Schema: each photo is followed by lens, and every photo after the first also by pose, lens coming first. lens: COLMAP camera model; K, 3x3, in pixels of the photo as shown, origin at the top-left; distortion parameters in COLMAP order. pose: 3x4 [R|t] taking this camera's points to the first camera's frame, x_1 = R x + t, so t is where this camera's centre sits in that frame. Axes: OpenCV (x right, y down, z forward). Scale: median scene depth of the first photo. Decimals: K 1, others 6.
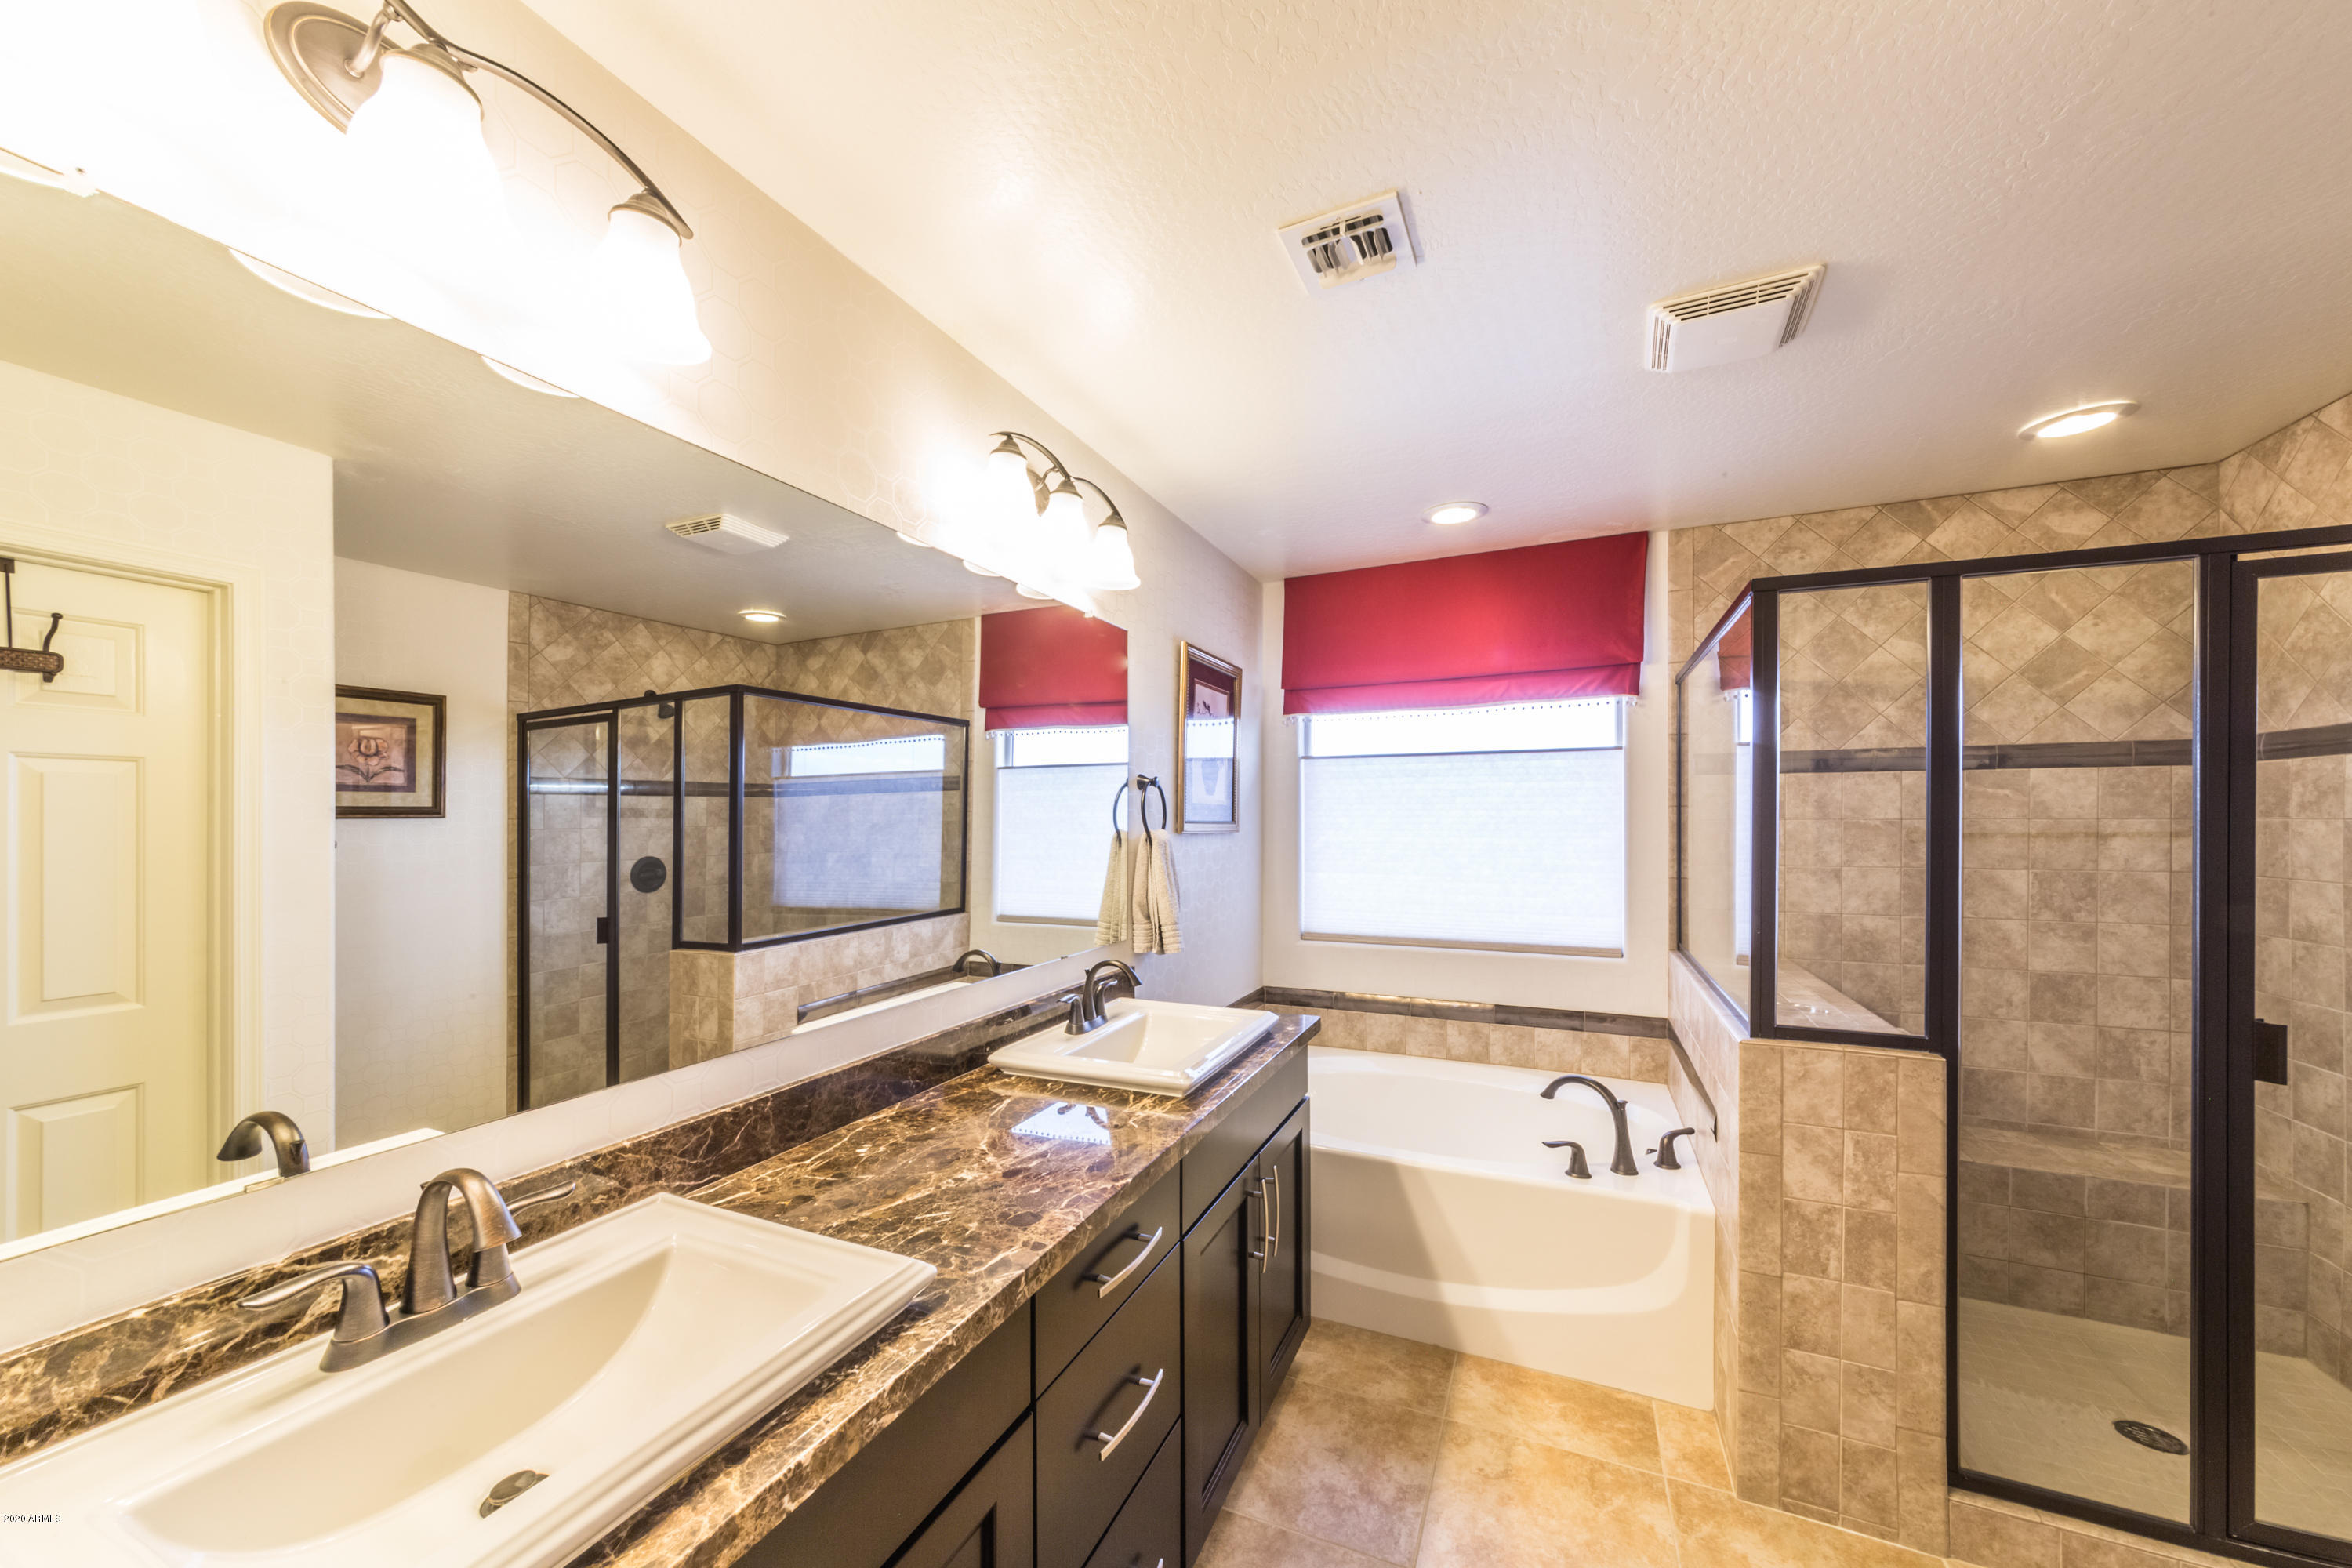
lens RADIAL K [[834.7, 0, 1174.5], [0, 834.7, 827.1], [0, 0, 1]] dist [-0.000414, 0.000059]
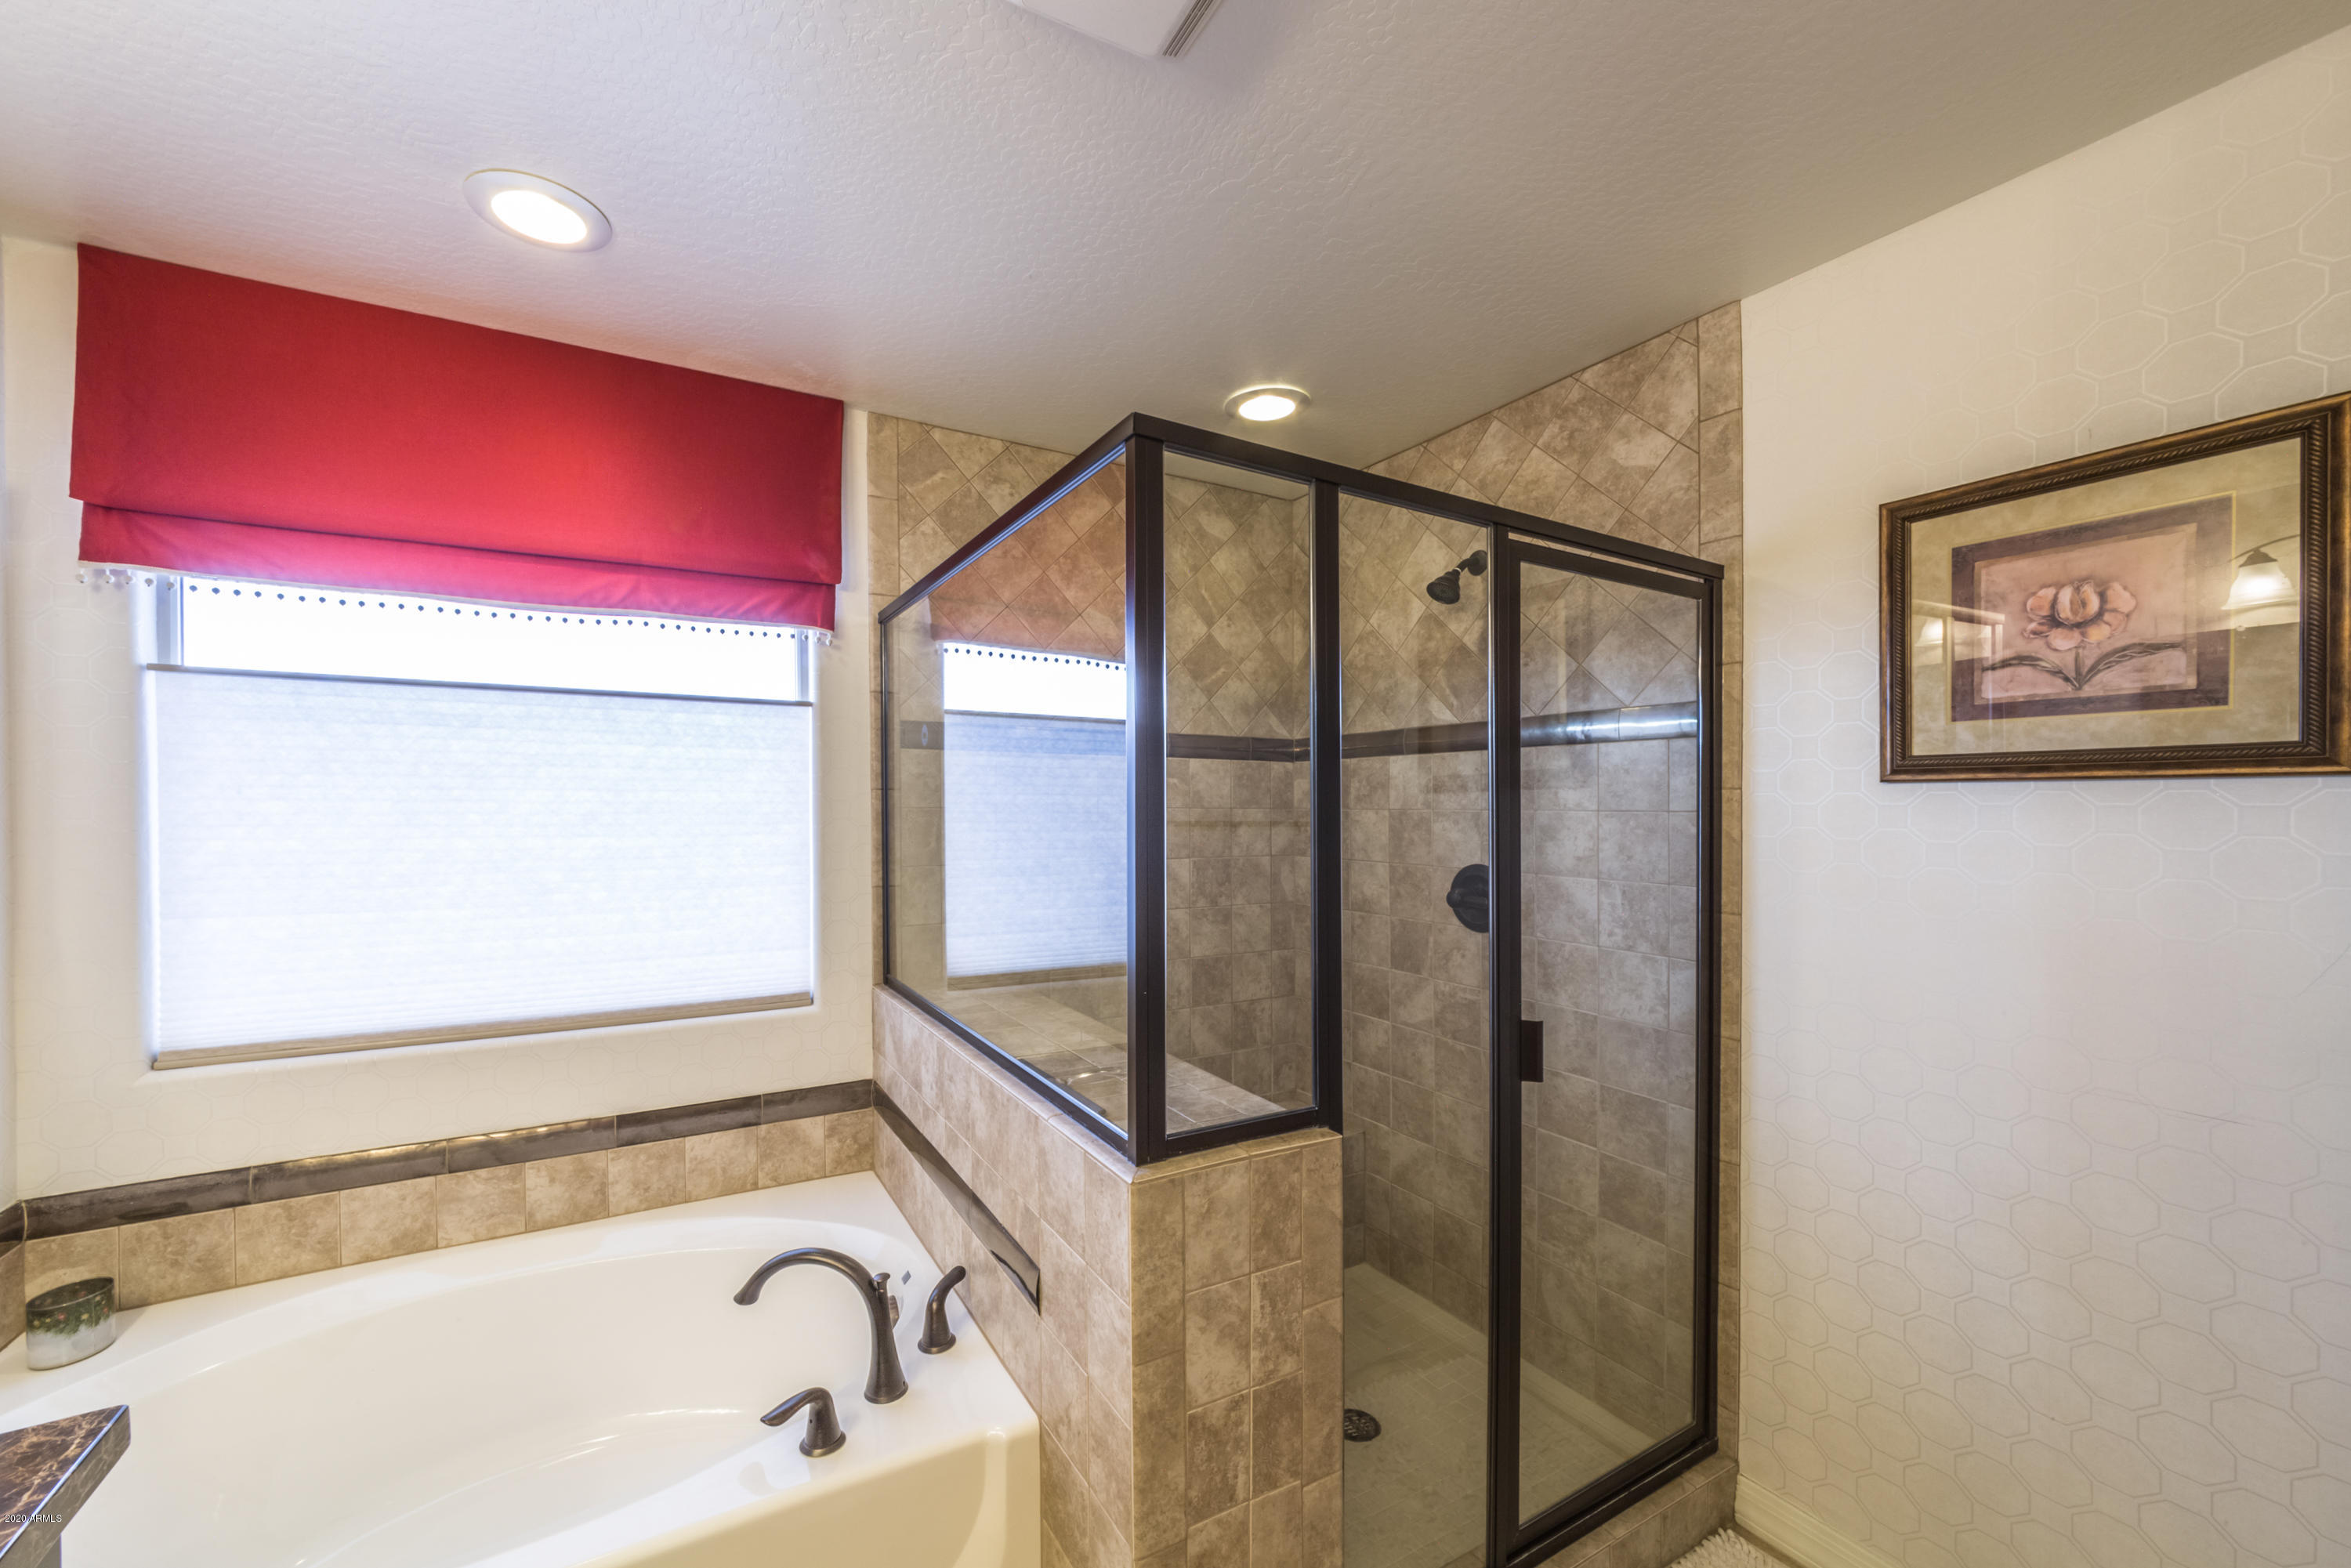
lens RADIAL K [[913.8, 0, 1172.0], [0, 913.8, 824.1], [0, 0, 1]] dist [-0.018075, -0.000078]
pose [[0.574479, -0.010886, 0.818447, 0.108834], [0.003236, 0.999934, 0.011029, -0.003112], [-0.818513, -0.003687, 0.574476, 0.392386]]
